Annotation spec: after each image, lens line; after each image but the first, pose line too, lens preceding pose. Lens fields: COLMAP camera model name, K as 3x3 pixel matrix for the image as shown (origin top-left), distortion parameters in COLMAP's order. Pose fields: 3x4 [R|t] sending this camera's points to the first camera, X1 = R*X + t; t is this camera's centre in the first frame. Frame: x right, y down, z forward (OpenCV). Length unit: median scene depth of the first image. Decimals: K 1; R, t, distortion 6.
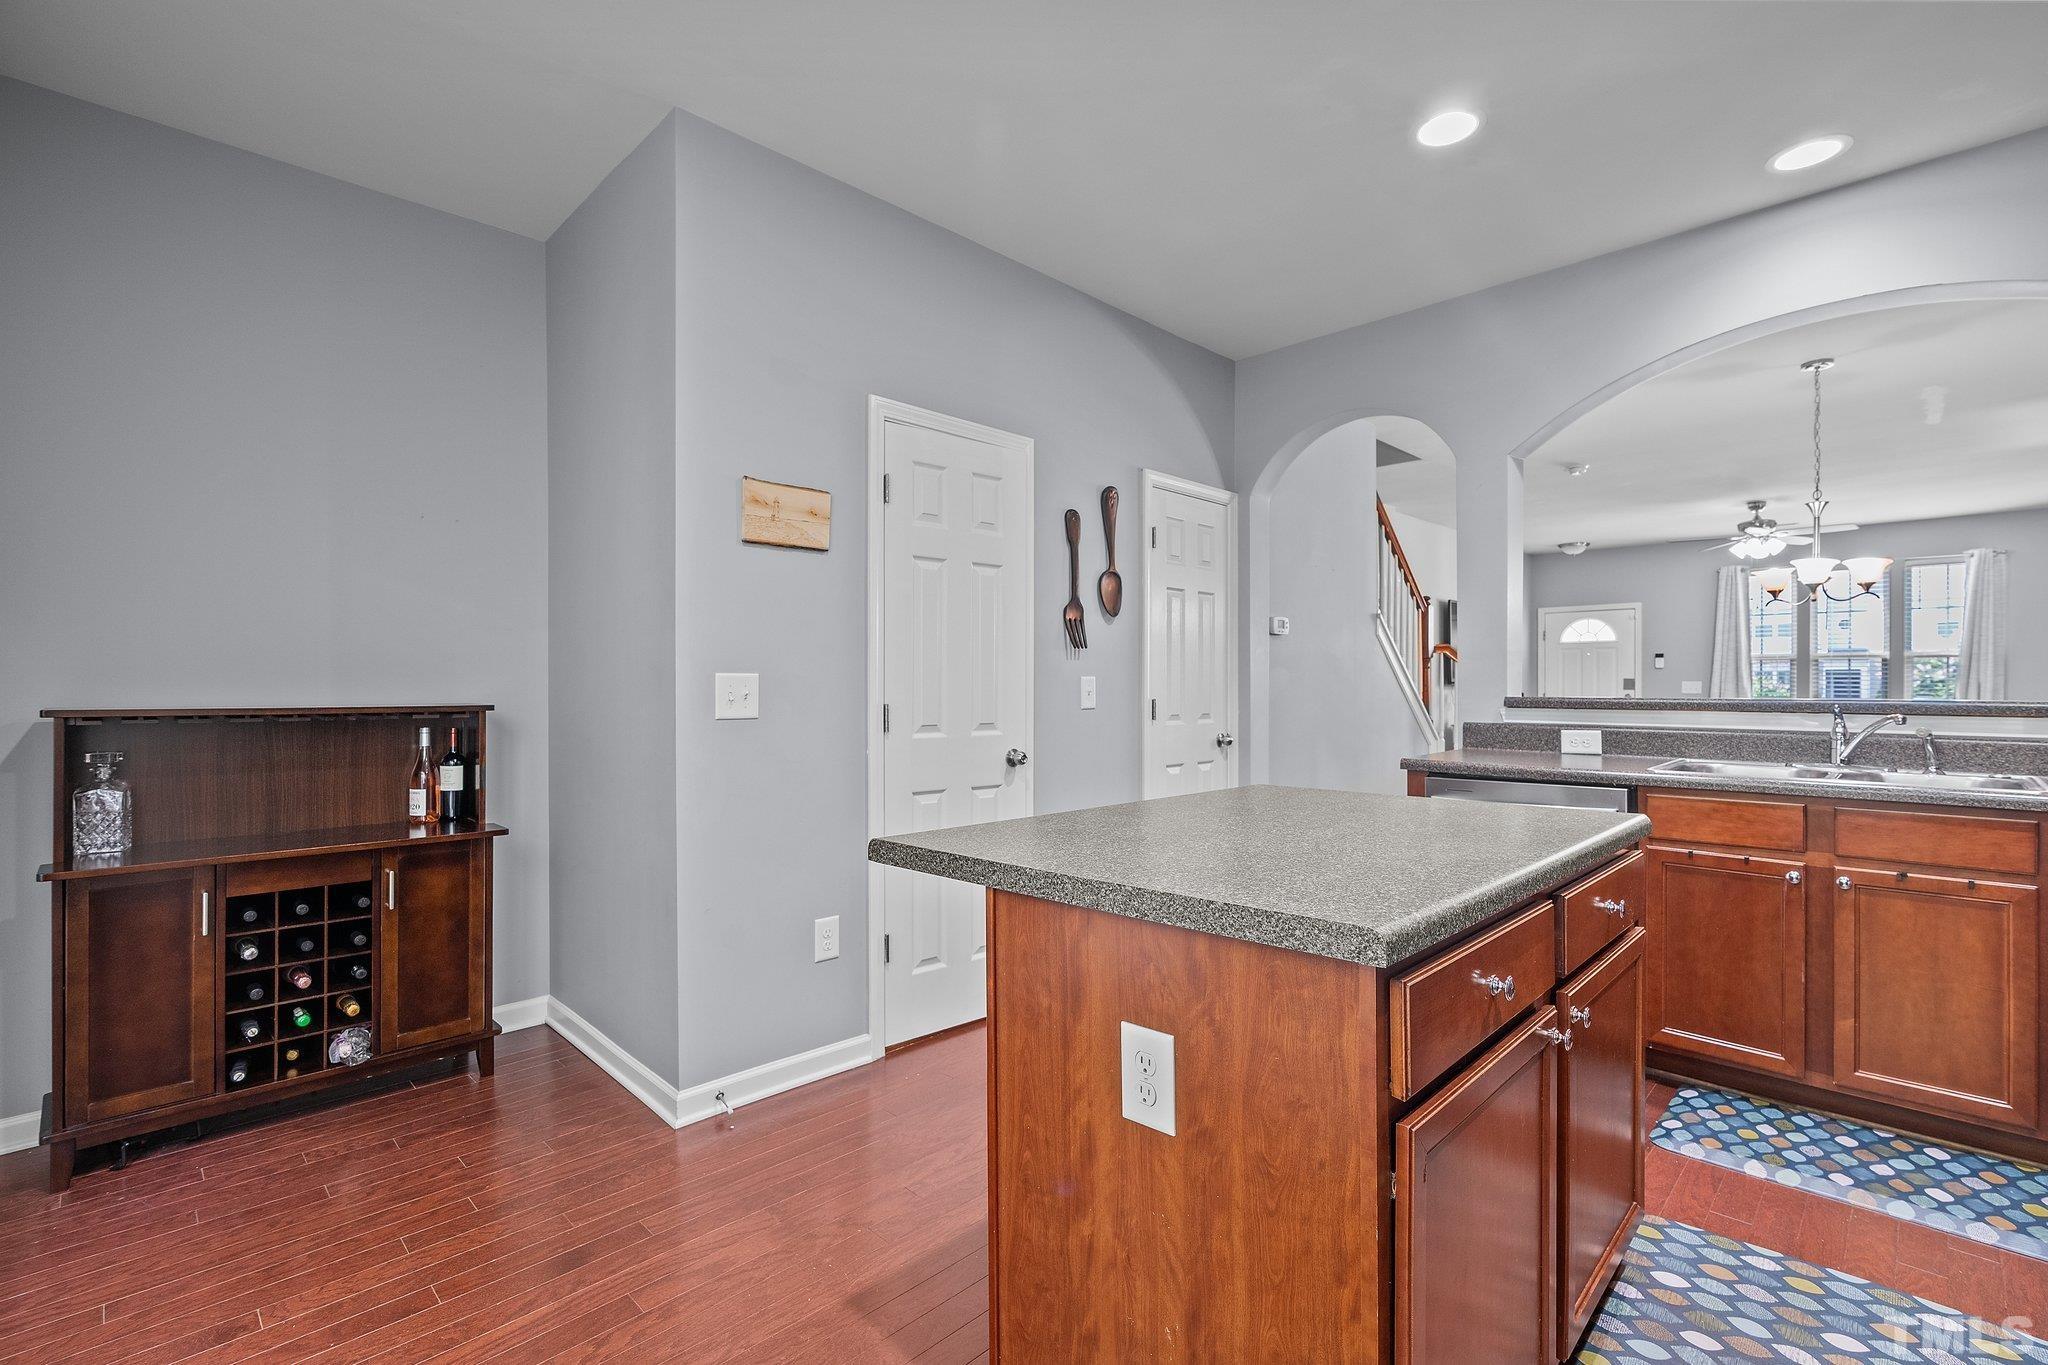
lens RADIAL K [[941.7, 0, 1009.1], [0, 941.7, 681.1], [0, 0, 1]] dist [-0.009165, 0.003799]
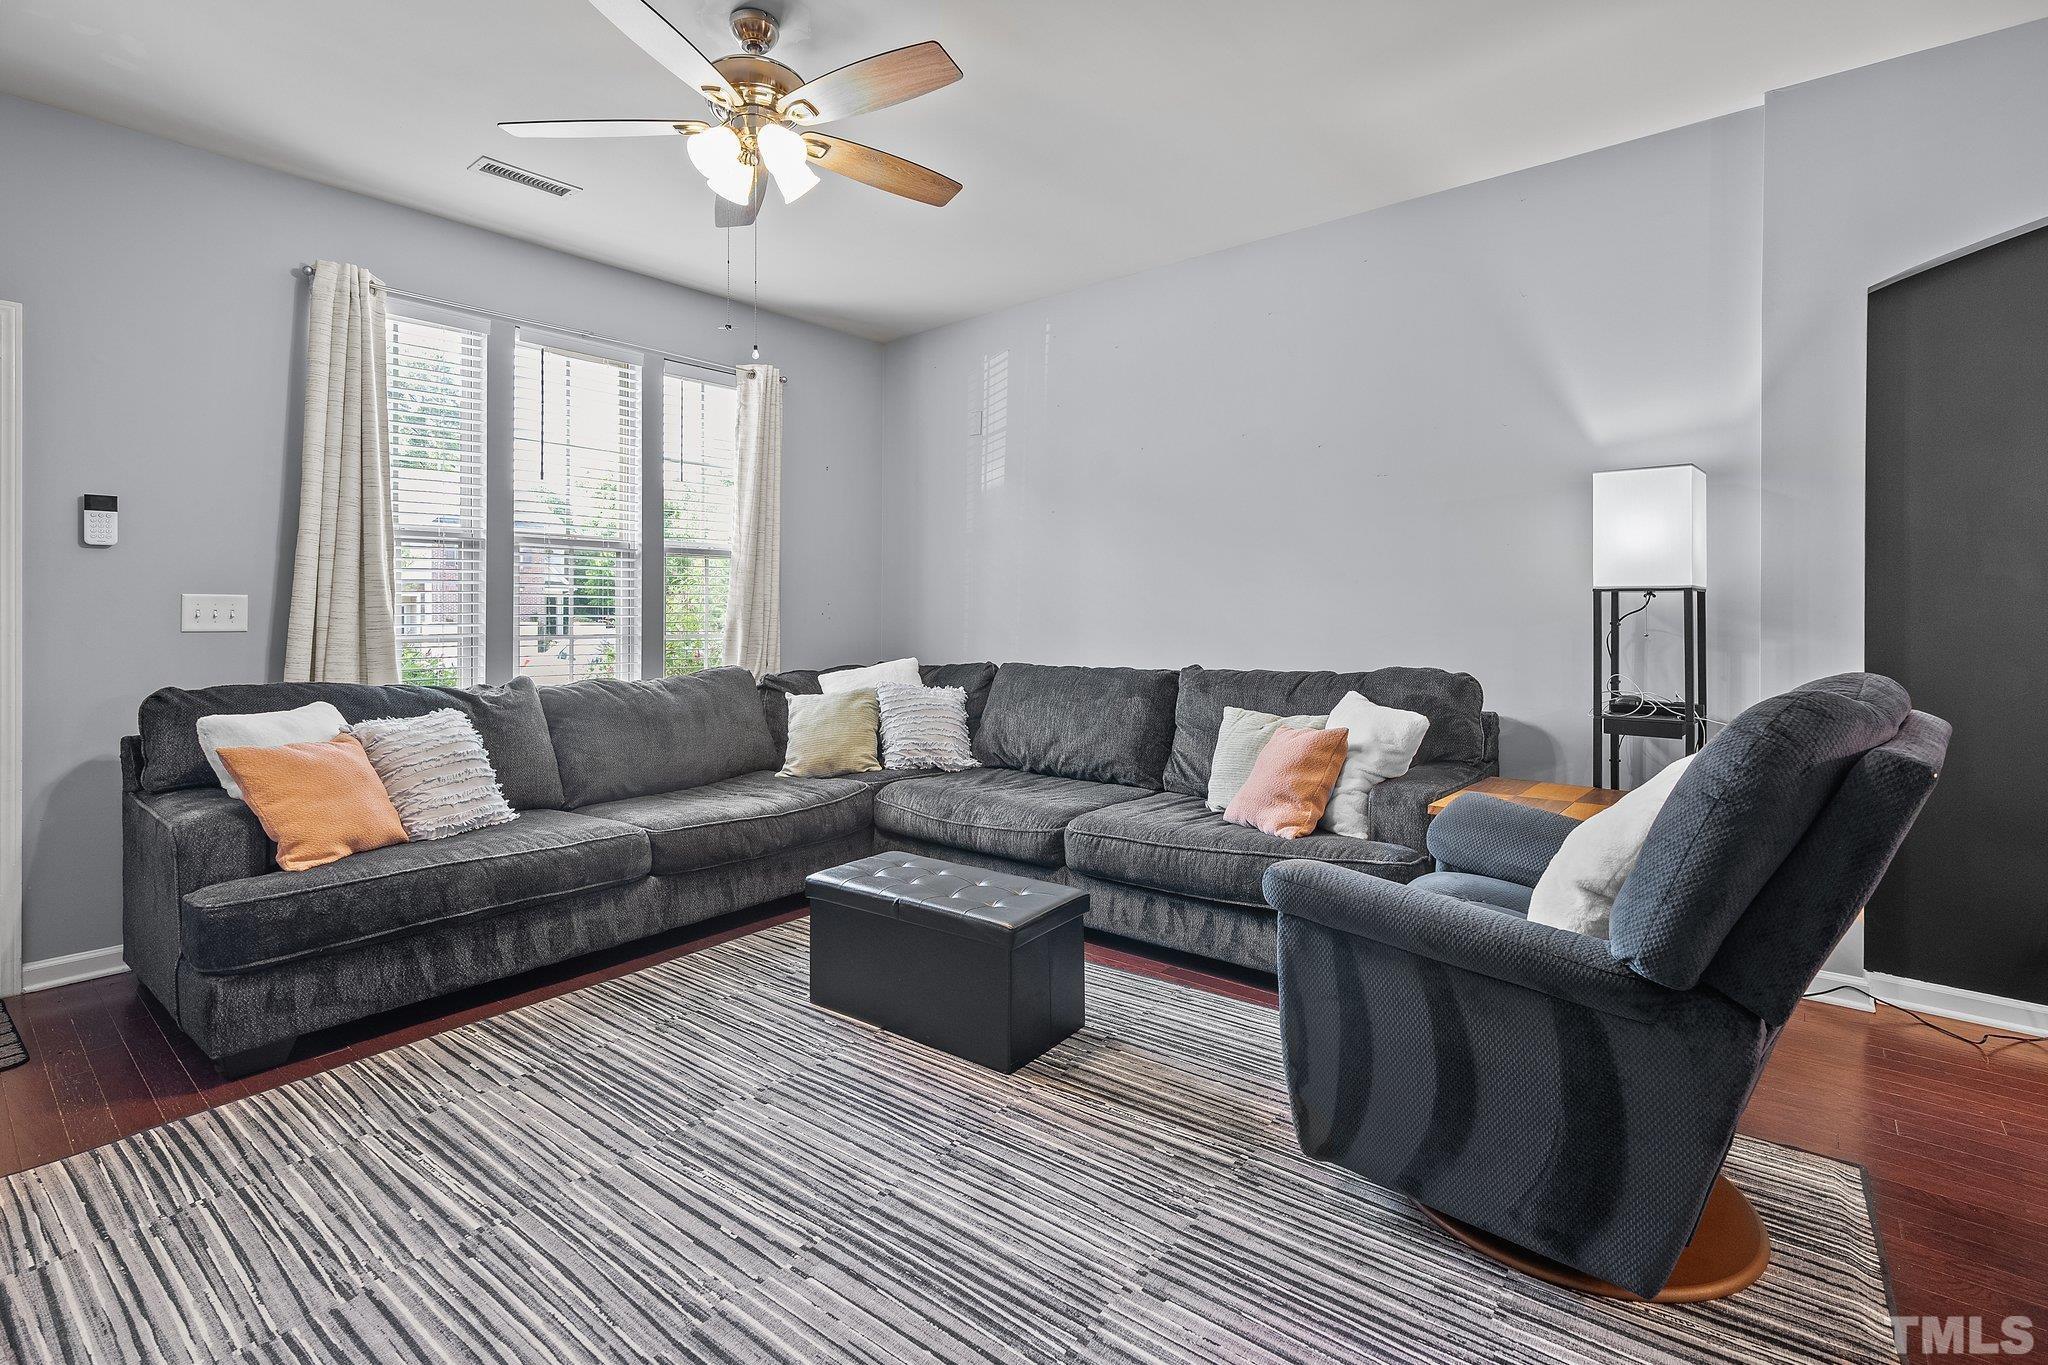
lens RADIAL K [[941.7, 0, 1022.7], [0, 941.7, 615.7], [0, 0, 1]] dist [-0.009165, 0.003799]
pose [[-0.106728, -0.003088, 0.994283, 0.371592], [0.000412, 0.999995, 0.003150, 0.007248], [-0.994288, 0.000746, -0.106726, 0.743521]]
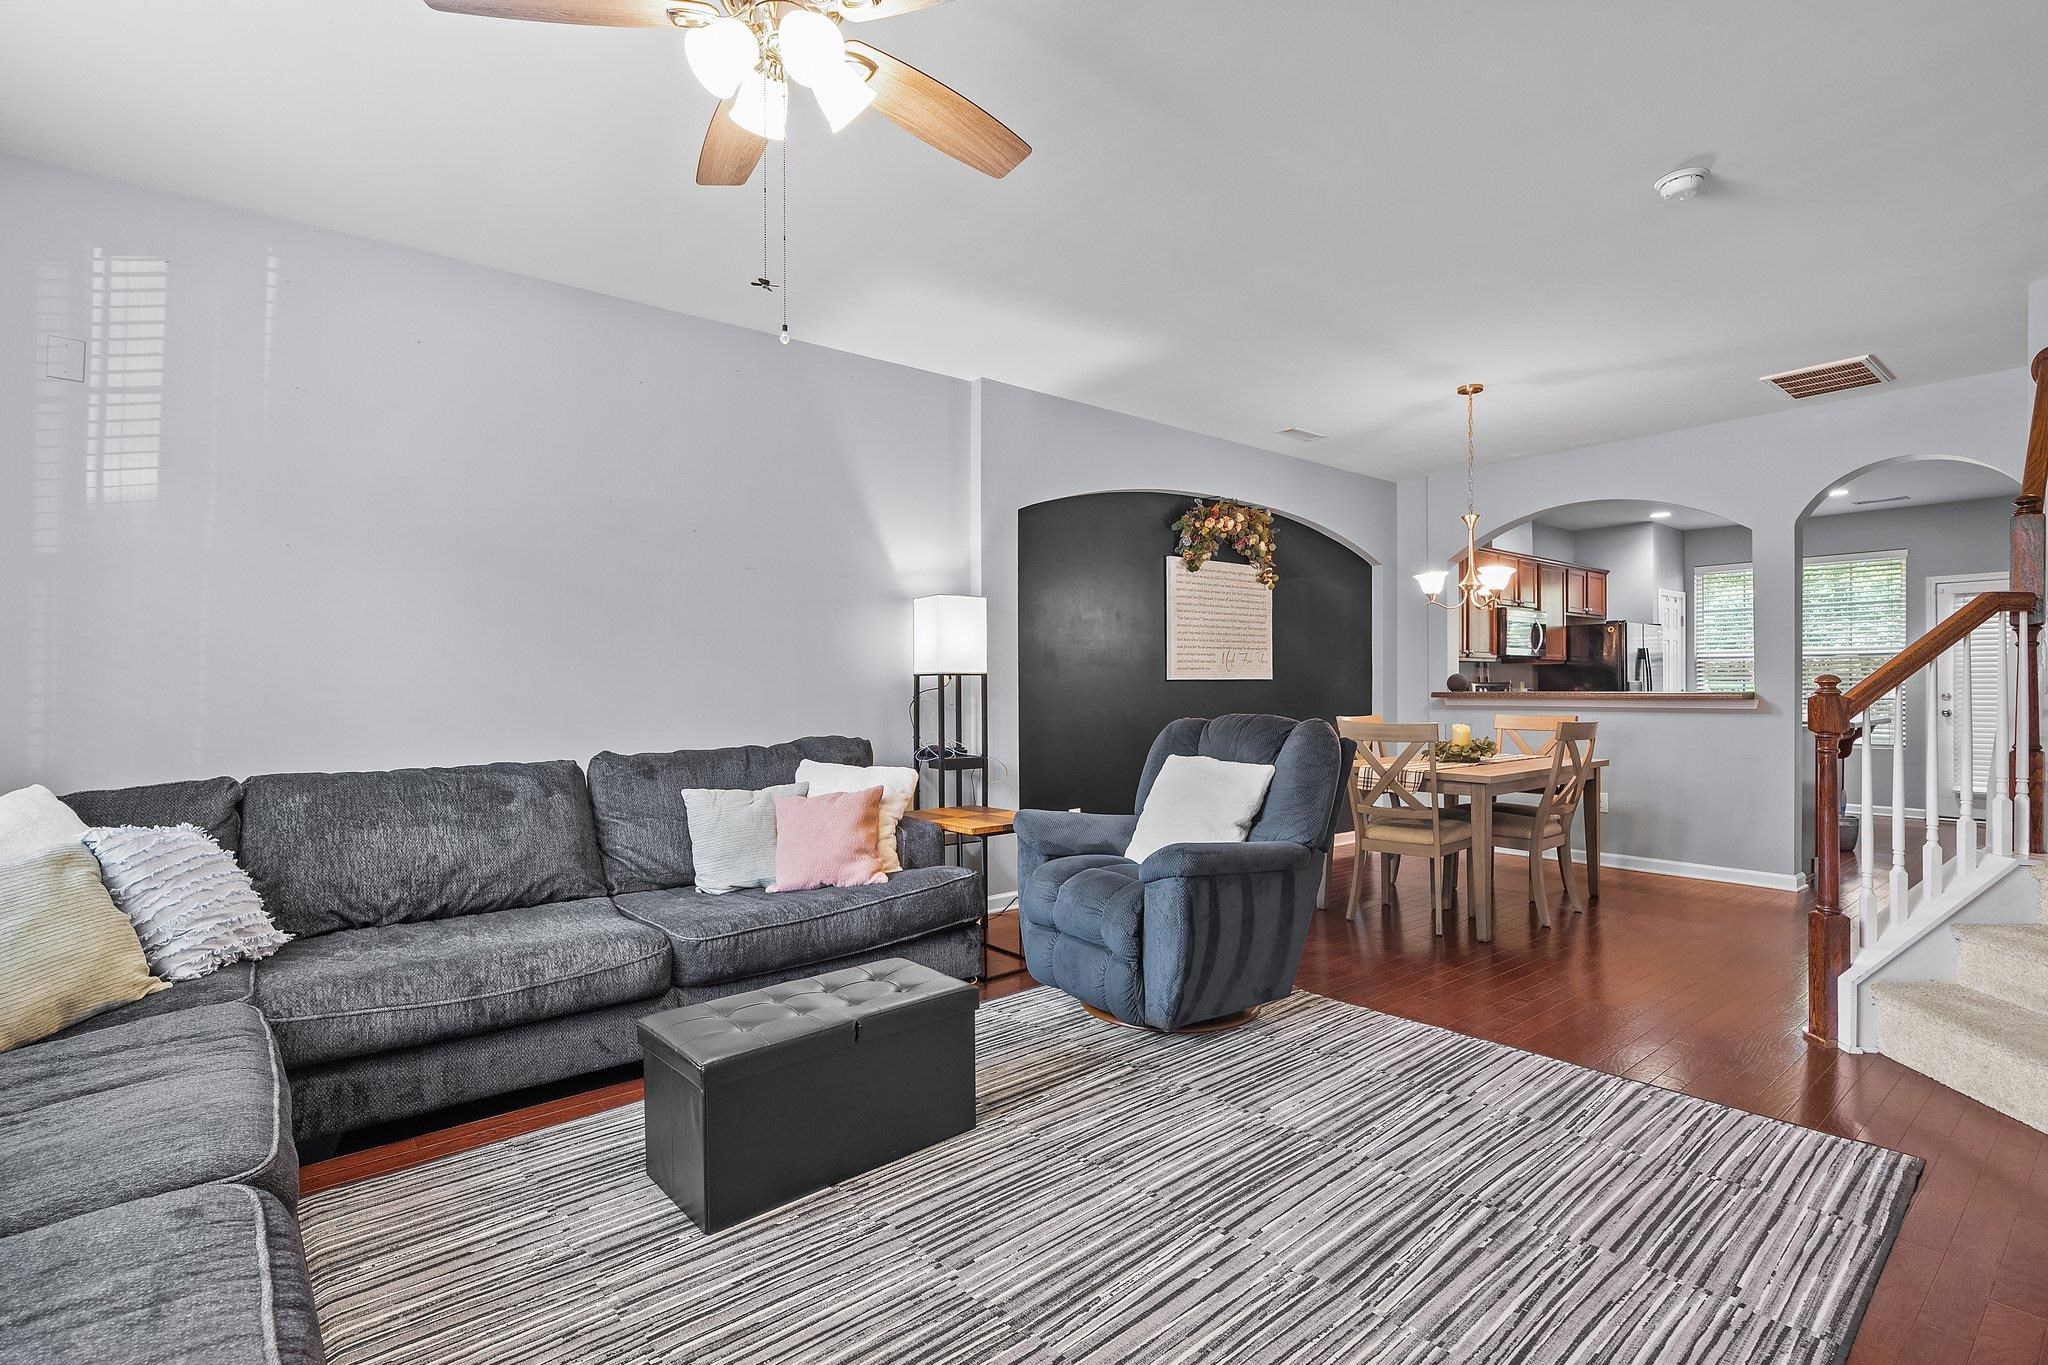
lens RADIAL K [[941.7, 0, 1023.2], [0, 941.7, 690.1], [0, 0, 1]] dist [-0.009165, 0.003799]
pose [[-0.994742, 0.009092, 0.102004, 0.562265], [0.009377, 0.999953, 0.002316, 0.006956], [-0.101979, 0.003260, -0.994781, 0.962085]]
